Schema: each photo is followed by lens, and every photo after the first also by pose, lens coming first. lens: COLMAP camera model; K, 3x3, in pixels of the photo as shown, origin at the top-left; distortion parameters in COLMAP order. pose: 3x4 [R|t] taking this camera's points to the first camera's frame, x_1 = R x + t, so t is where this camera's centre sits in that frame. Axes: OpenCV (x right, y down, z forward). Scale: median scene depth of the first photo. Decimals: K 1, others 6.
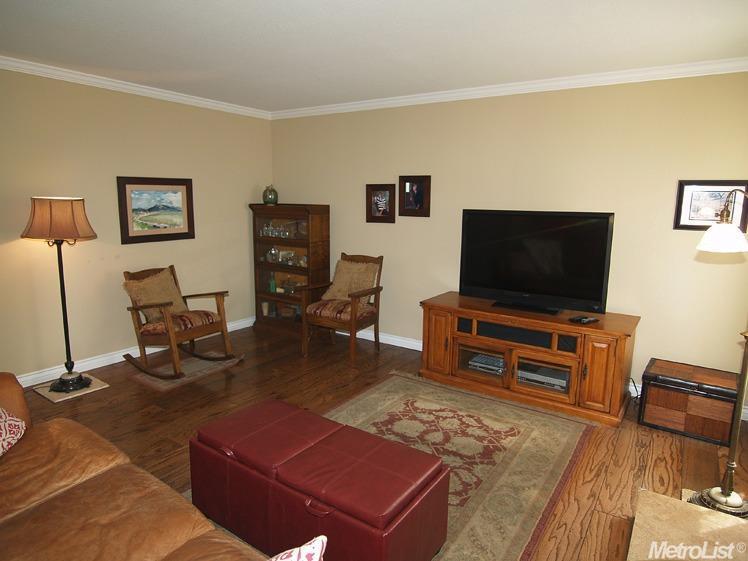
lens RADIAL K [[475.9, 0, 369.7], [0, 475.9, 278.9], [0, 0, 1]] dist [-0.021047, -0.002400]
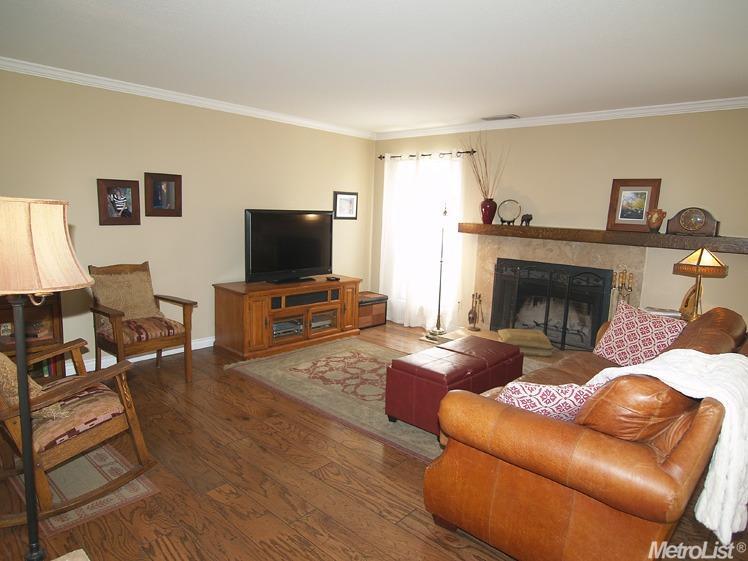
lens RADIAL K [[475.9, 0, 369.7], [0, 475.9, 278.9], [0, 0, 1]] dist [-0.021047, -0.002400]
pose [[0.143663, -0.156831, 0.977121, -0.867233], [0.133852, 0.981369, 0.137833, -0.091712], [-0.980533, 0.110988, 0.161979, 0.494897]]
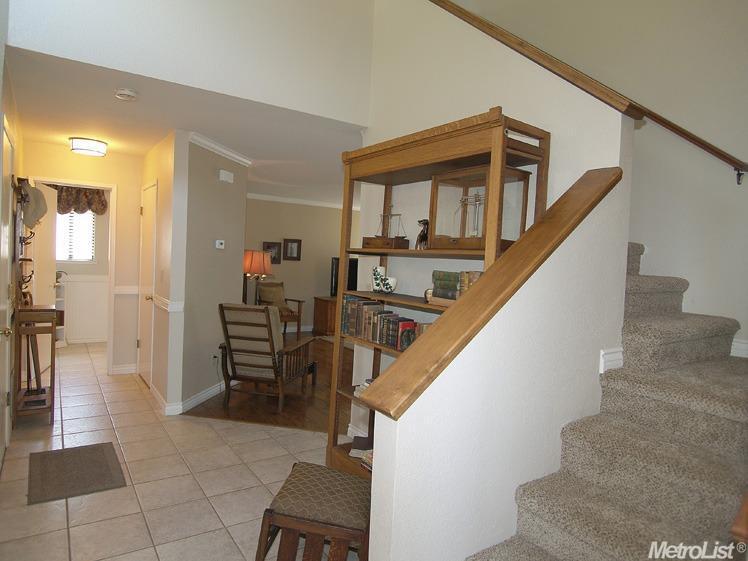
lens RADIAL K [[475.9, 0, 369.7], [0, 475.9, 278.9], [0, 0, 1]] dist [-0.021047, -0.002400]
pose [[0.367482, -0.039586, 0.929188, -1.716842], [0.113997, 0.993477, -0.002759, -0.016243], [-0.923018, 0.106939, 0.369597, 0.010304]]
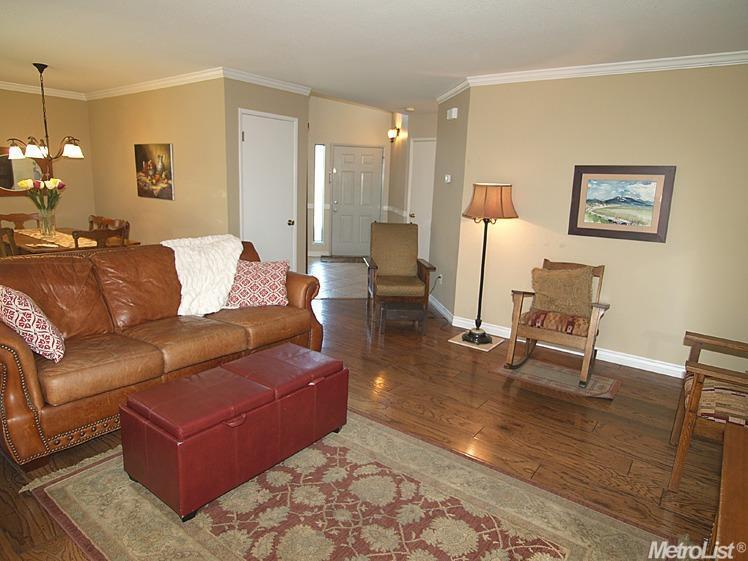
lens RADIAL K [[475.9, 0, 369.7], [0, 475.9, 278.9], [0, 0, 1]] dist [-0.021047, -0.002400]
pose [[-0.046141, 0.183521, -0.981932, 0.481598], [-0.205379, 0.960237, 0.189117, -0.085260], [0.977594, 0.210394, -0.006615, 0.615353]]
